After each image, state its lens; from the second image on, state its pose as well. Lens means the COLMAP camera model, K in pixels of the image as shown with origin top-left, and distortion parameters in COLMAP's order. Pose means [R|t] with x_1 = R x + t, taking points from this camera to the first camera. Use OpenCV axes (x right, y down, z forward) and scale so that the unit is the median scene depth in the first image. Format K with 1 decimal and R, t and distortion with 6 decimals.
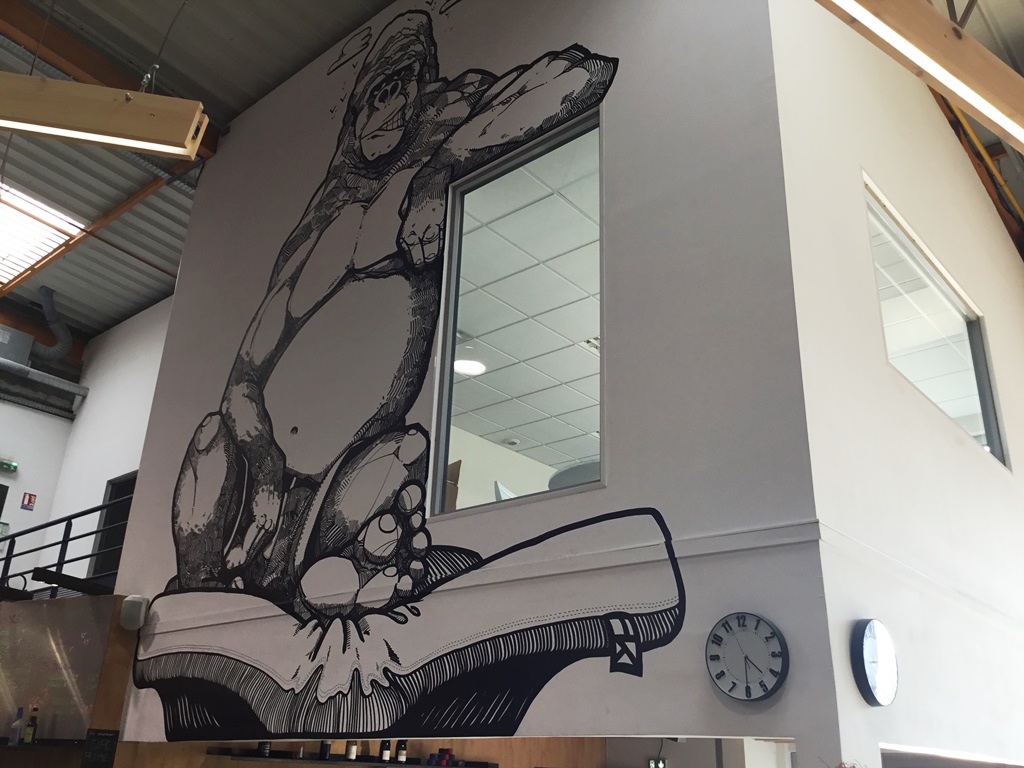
lens RADIAL K [[913.6, 0, 520.1], [0, 913.6, 377.4], [0, 0, 1]] dist [0.067613, -0.048559]
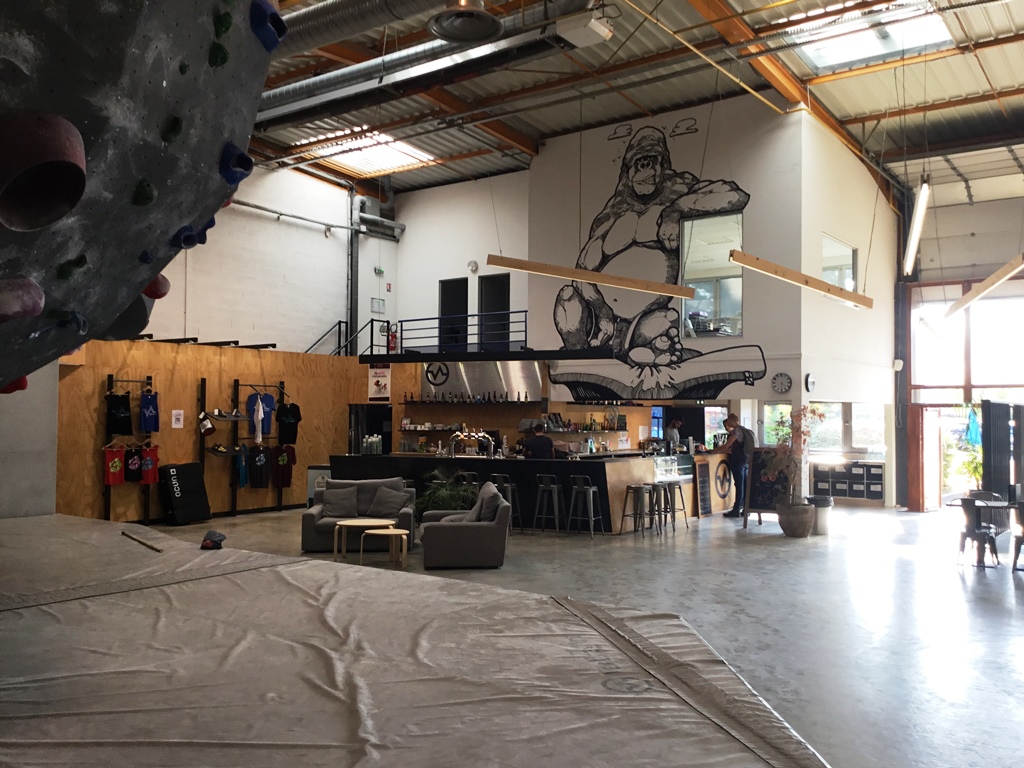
lens RADIAL K [[913.6, 0, 507.1], [0, 913.6, 383.5], [0, 0, 1]] dist [0.067613, -0.048559]
pose [[0.997001, -0.024515, 0.073405, -0.838587], [-0.004749, 0.927335, 0.374203, -0.805530], [-0.077245, -0.373429, 0.924437, -1.790103]]
